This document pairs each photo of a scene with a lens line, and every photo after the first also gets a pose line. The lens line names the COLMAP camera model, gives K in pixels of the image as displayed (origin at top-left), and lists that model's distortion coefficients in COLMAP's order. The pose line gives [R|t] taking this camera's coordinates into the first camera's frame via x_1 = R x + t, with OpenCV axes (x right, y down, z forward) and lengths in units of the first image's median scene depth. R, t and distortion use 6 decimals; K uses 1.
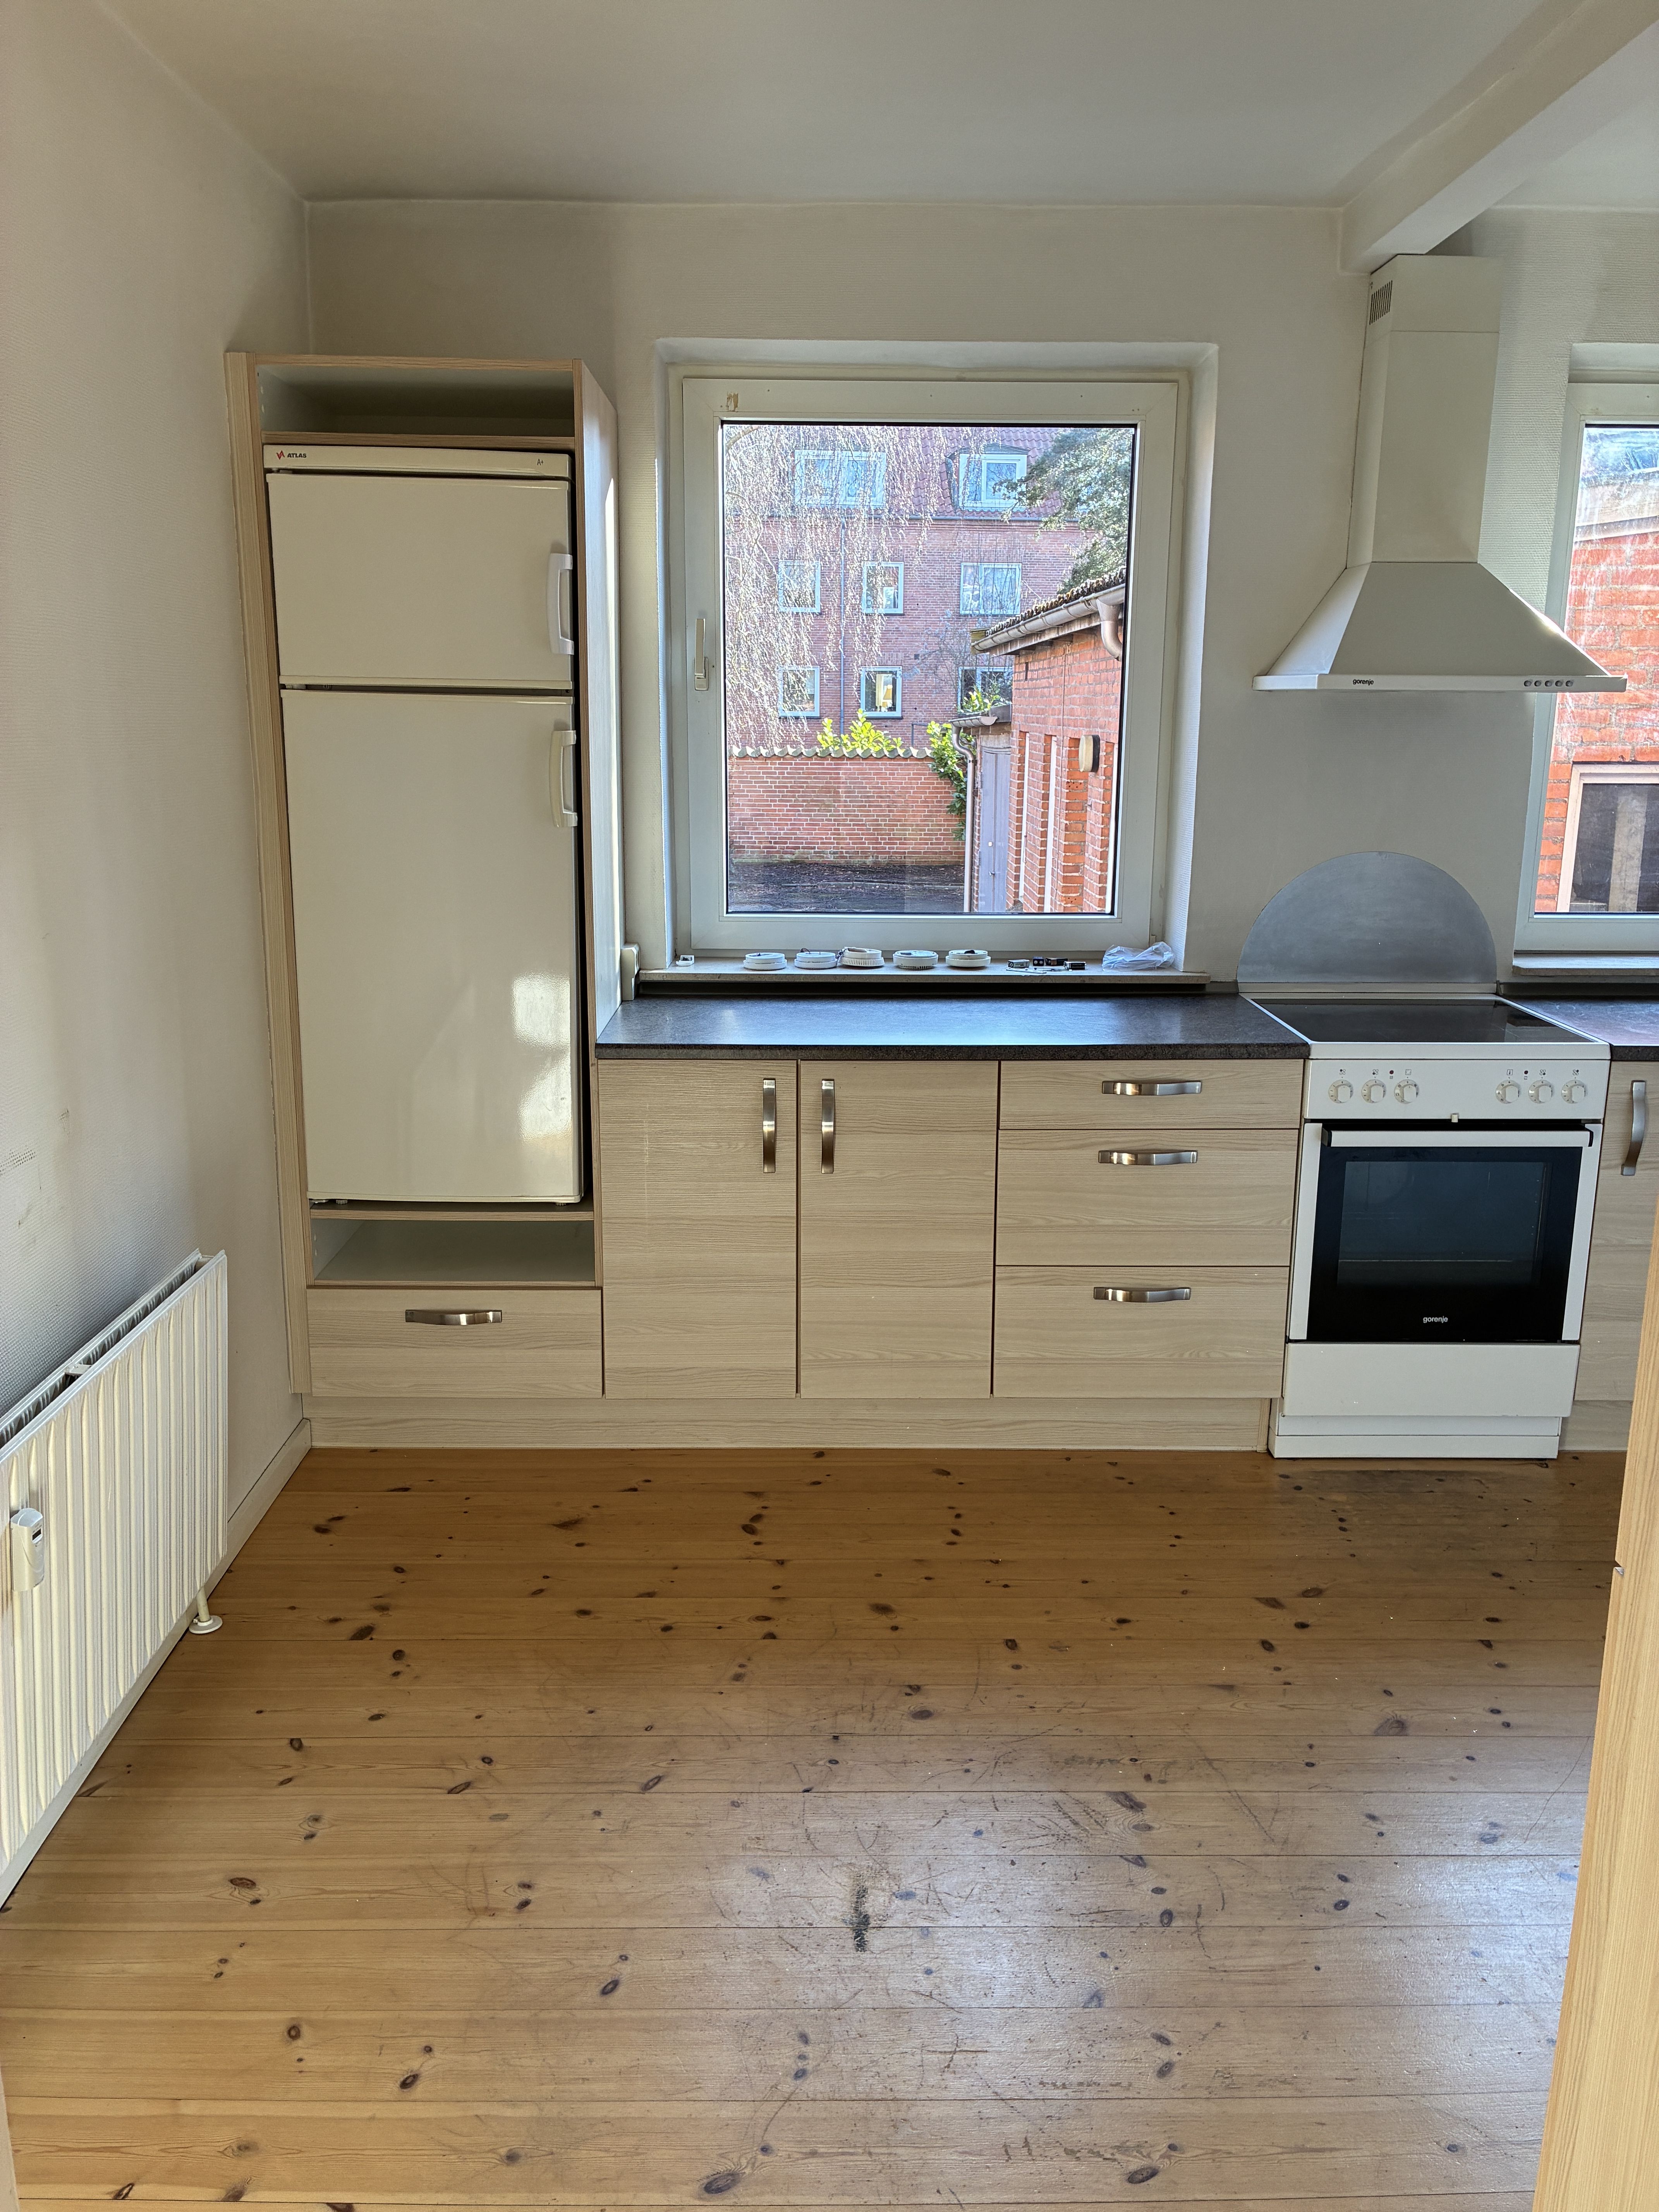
lens RADIAL K [[1674.1, 0, 823.9], [0, 1674.1, 1068.7], [0, 0, 1]] dist [0.006976, -0.003351]
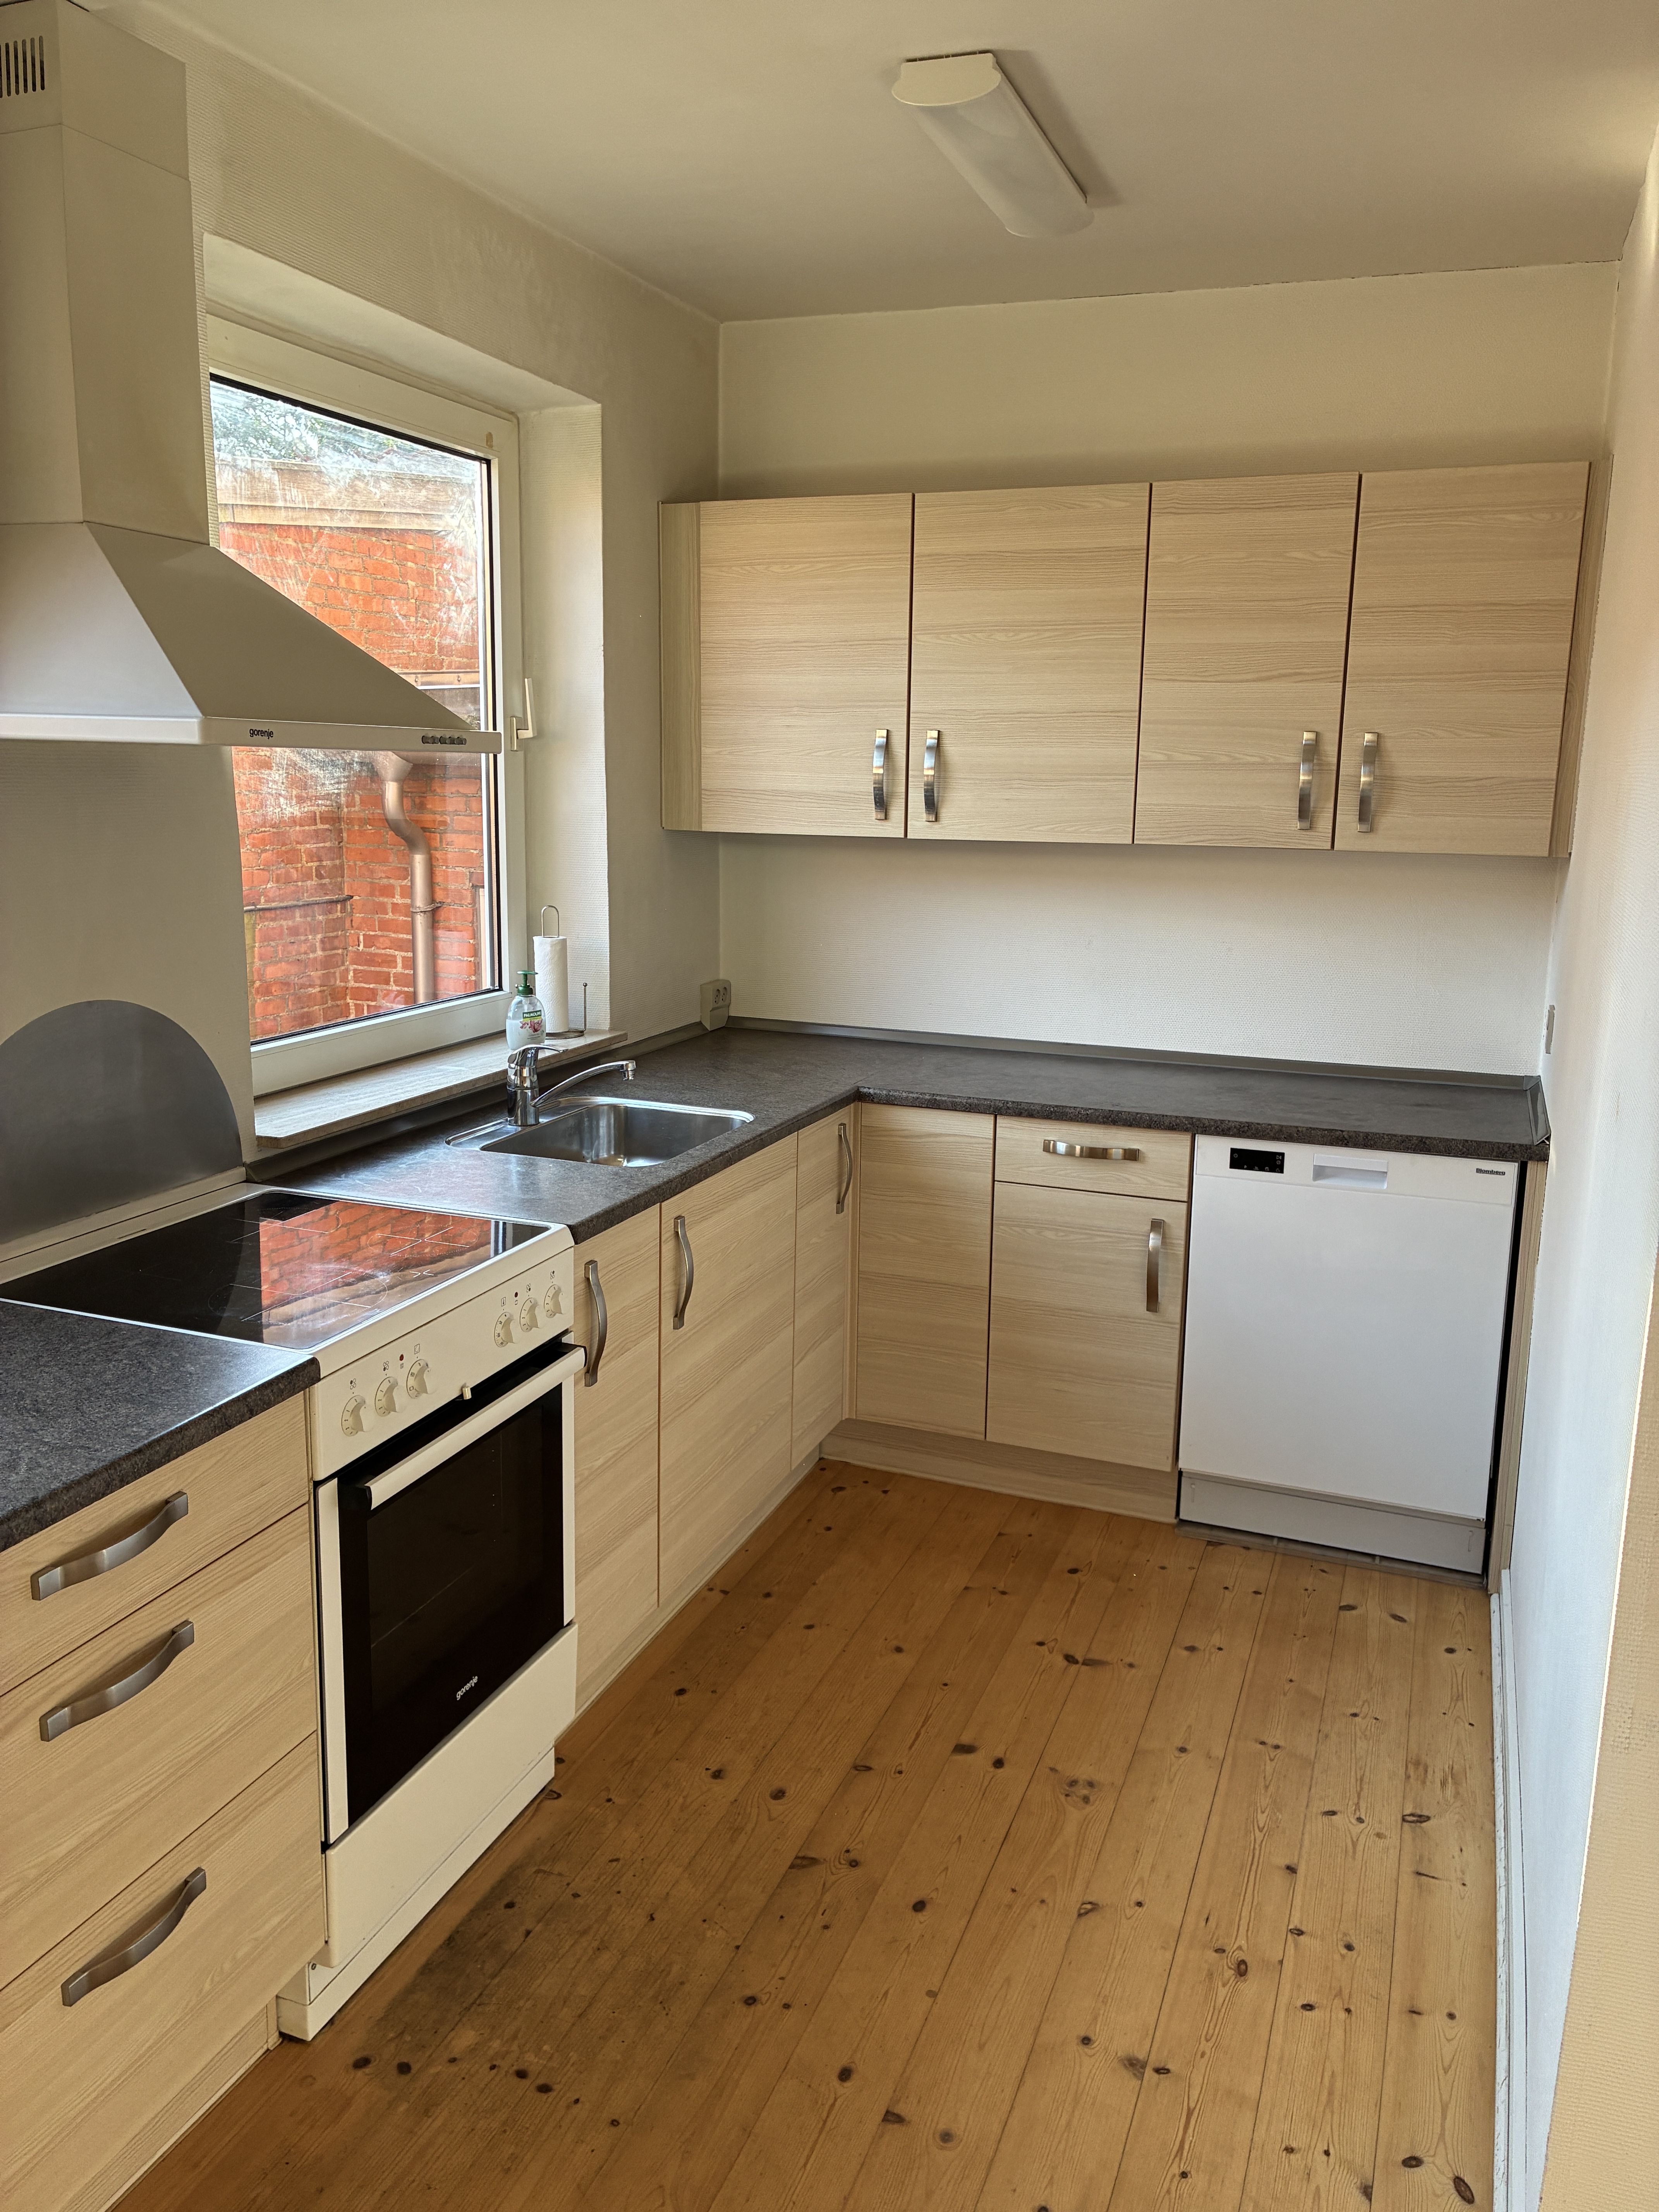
lens RADIAL K [[1674.1, 0, 823.9], [0, 1674.1, 1068.7], [0, 0, 1]] dist [0.006976, -0.003351]
pose [[0.378768, -0.166508, 0.910390, -0.179442], [0.186688, 0.977208, 0.101057, -0.160528], [-0.906467, 0.131681, 0.401220, 0.692761]]
